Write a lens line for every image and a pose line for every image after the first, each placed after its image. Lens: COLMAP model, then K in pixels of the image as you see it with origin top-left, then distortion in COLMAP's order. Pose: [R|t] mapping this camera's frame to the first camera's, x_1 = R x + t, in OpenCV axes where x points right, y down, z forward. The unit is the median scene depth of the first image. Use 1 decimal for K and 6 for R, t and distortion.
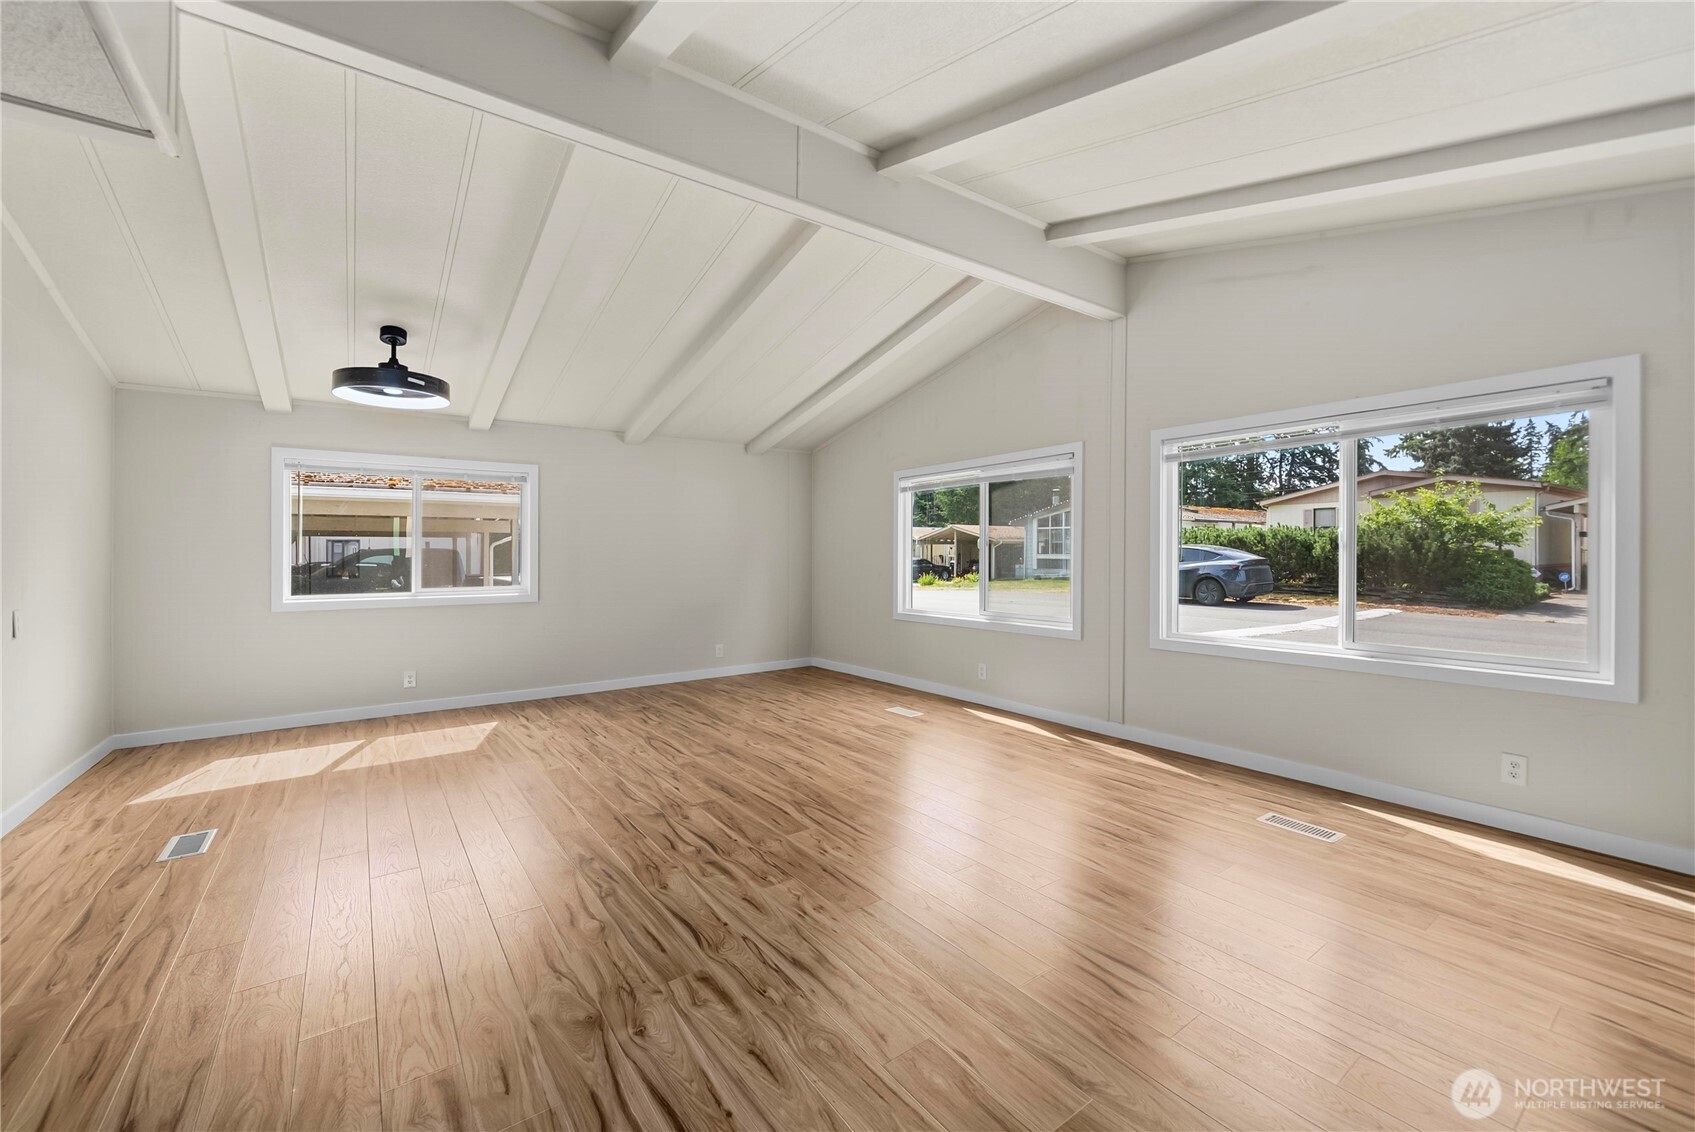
lens RADIAL K [[684.6, 0, 825.3], [0, 684.6, 545.2], [0, 0, 1]] dist [-0.000084, 0.000130]
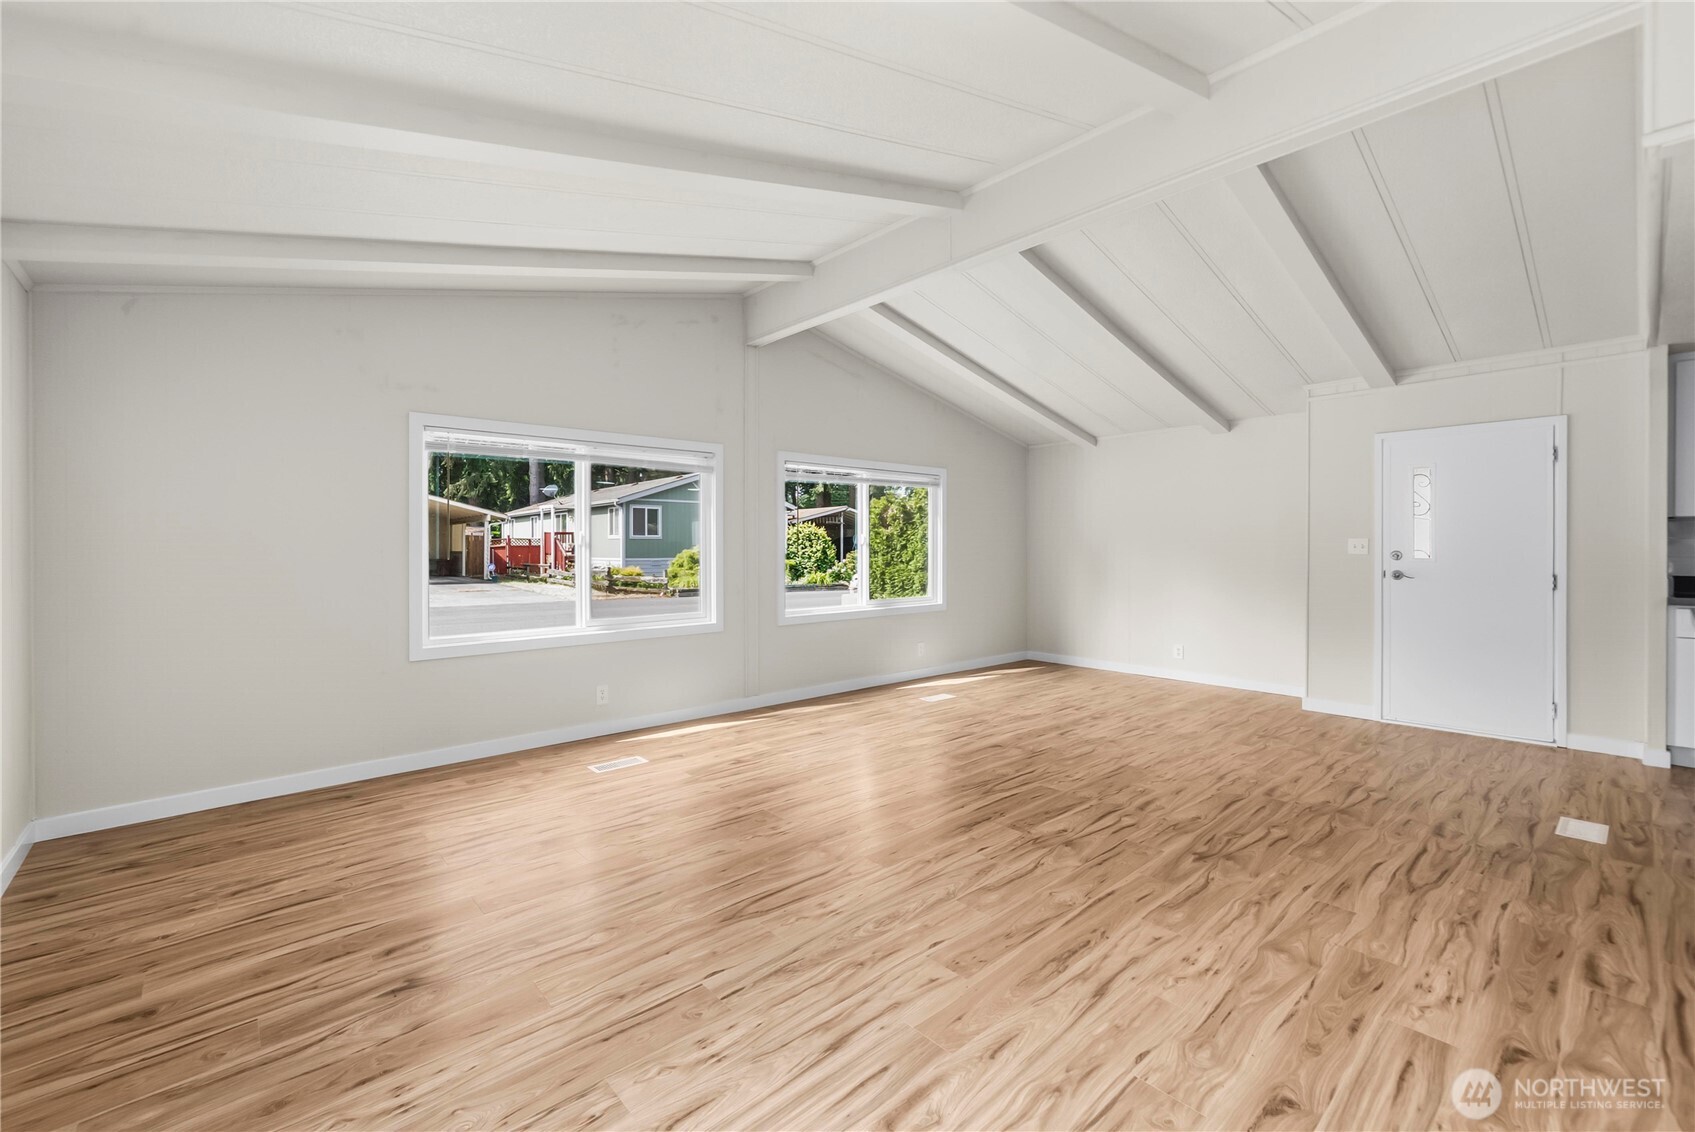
lens RADIAL K [[706.0, 0, 857.0], [0, 706.0, 556.0], [0, 0, 1]] dist [-0.003208, -0.000243]
pose [[-0.130541, -0.005986, 0.991425, -1.059129], [-0.010461, 0.999934, 0.004660, 0.020204], [-0.991388, -0.009763, -0.130595, 1.333601]]
